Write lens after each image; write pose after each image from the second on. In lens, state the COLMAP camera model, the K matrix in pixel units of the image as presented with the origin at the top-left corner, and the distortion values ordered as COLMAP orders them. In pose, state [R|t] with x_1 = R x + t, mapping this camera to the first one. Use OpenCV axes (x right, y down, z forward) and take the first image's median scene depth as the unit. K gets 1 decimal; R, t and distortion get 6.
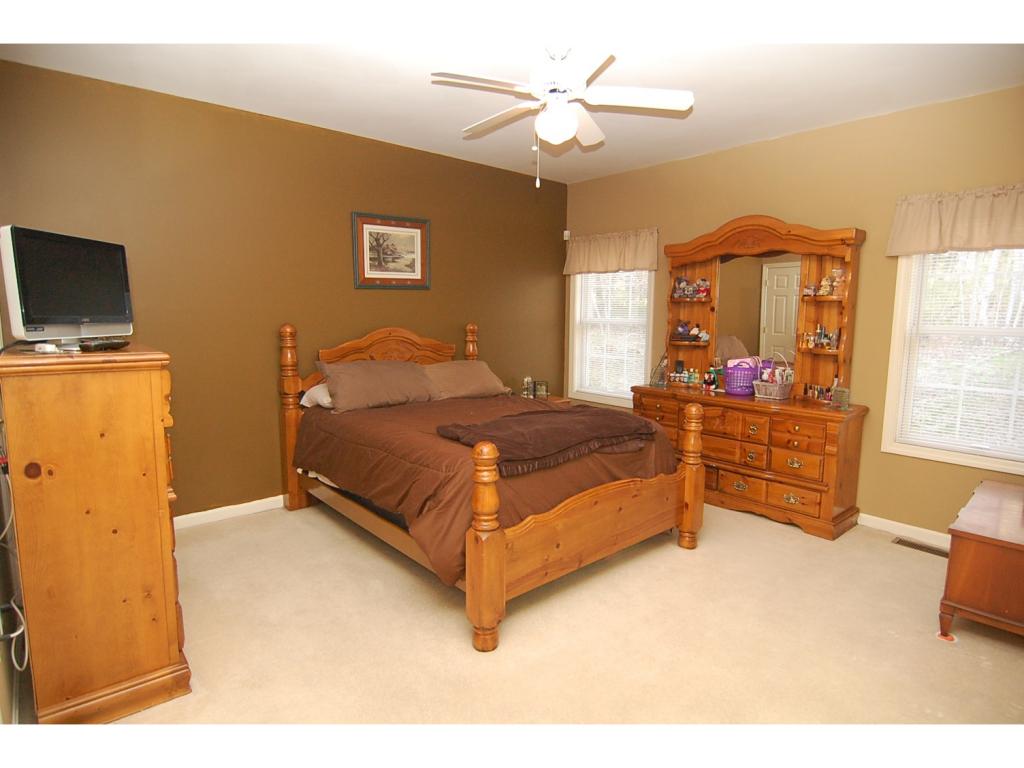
lens RADIAL K [[555.9, 0, 511.3], [0, 555.9, 383.1], [0, 0, 1]] dist [-0.029840, -0.000282]
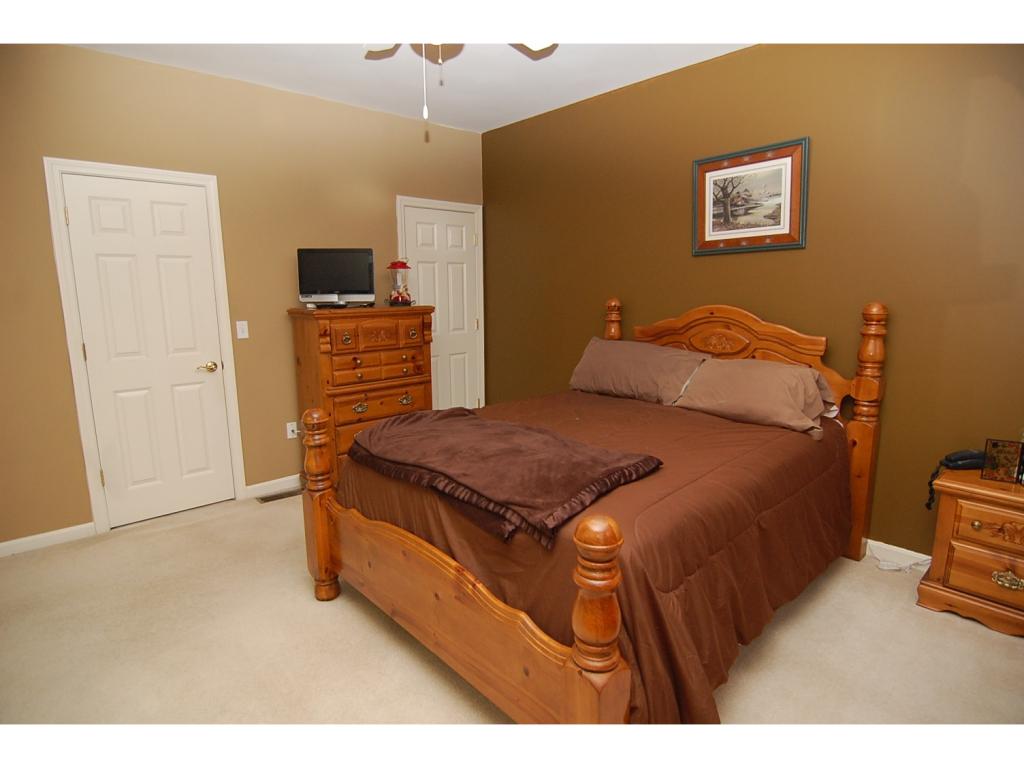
lens RADIAL K [[555.9, 0, 512.4], [0, 555.9, 379.2], [0, 0, 1]] dist [-0.029840, -0.000282]
pose [[0.032744, 0.147338, -0.988544, 0.525814], [-0.124916, 0.981922, 0.142214, -0.073600], [0.991627, 0.118828, 0.050557, 0.698780]]
